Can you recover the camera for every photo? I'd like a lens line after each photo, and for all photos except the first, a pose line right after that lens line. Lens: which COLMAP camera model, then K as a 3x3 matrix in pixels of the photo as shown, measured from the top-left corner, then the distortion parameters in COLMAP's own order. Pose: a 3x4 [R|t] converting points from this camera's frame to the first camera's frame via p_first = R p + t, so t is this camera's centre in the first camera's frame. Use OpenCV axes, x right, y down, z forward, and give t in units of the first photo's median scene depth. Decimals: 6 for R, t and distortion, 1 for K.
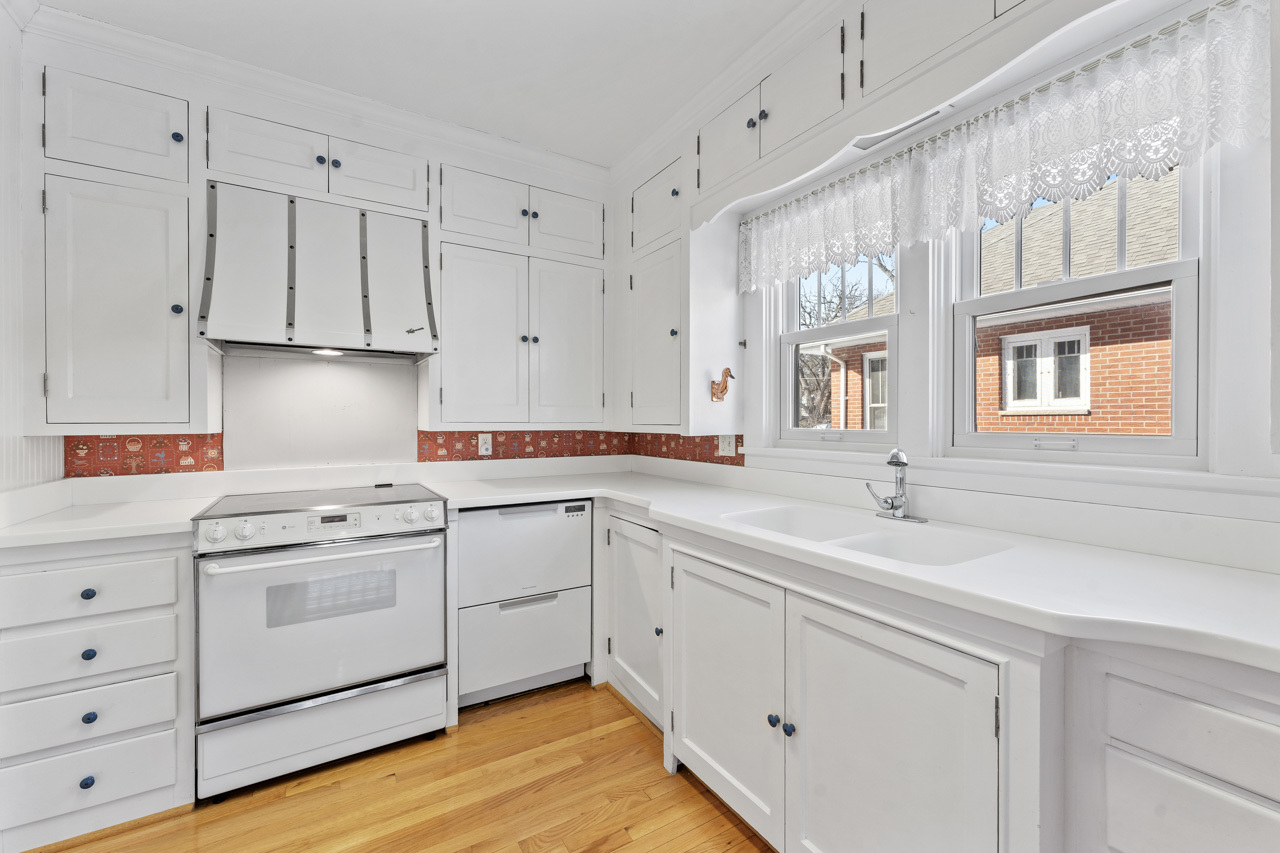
lens RADIAL K [[518.4, 0, 636.7], [0, 518.4, 428.7], [0, 0, 1]] dist [0.000035, 0.000621]
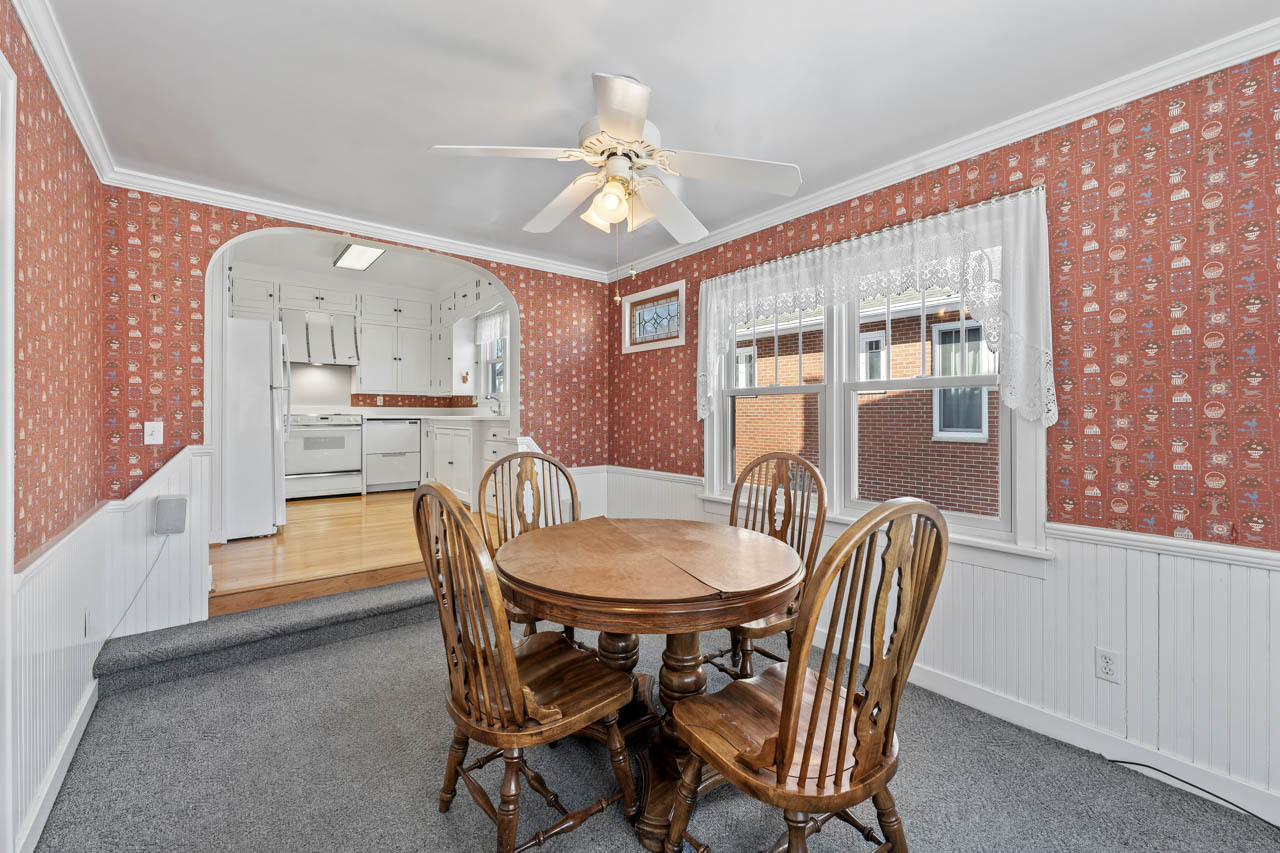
lens RADIAL K [[518.4, 0, 642.8], [0, 518.4, 417.6], [0, 0, 1]] dist [0.000035, 0.000621]
pose [[0.991873, 0.003124, 0.127197, 0.726435], [-0.002419, 0.999981, -0.005698, 0.141216], [-0.127212, 0.005344, 0.991861, -1.837386]]
